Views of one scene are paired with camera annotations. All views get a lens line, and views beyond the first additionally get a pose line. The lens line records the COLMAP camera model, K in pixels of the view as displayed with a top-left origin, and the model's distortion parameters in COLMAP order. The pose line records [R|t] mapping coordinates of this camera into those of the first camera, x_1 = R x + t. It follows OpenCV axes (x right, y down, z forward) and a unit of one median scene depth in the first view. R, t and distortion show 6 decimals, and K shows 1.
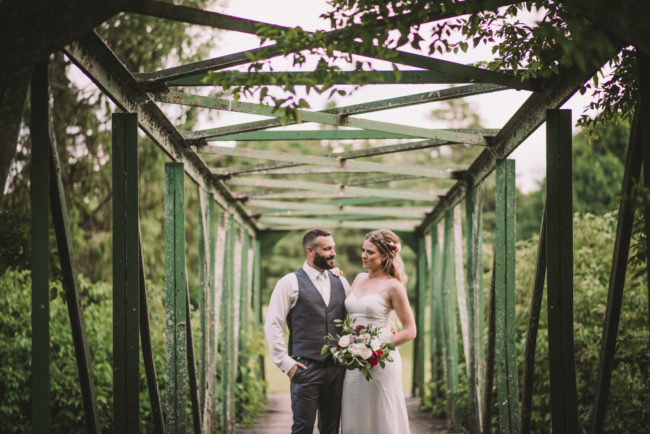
lens RADIAL K [[1552.4, 0, 325.0], [0, 1552.4, 217.0], [0, 0, 1]] dist [0.050723, 0.592205]
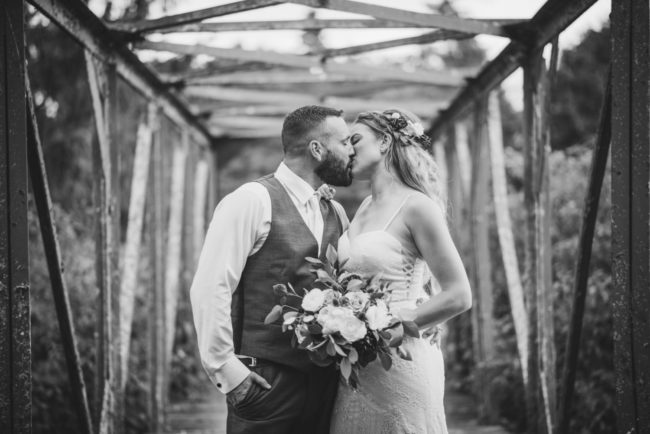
lens RADIAL K [[1552.4, 0, 325.0], [0, 1552.4, 217.0], [0, 0, 1]] dist [0.050723, 0.592205]
pose [[0.999925, -0.005966, 0.010692, 0.004224], [0.005423, 0.998729, 0.050103, 0.012997], [-0.010978, -0.050041, 0.998687, 0.328221]]
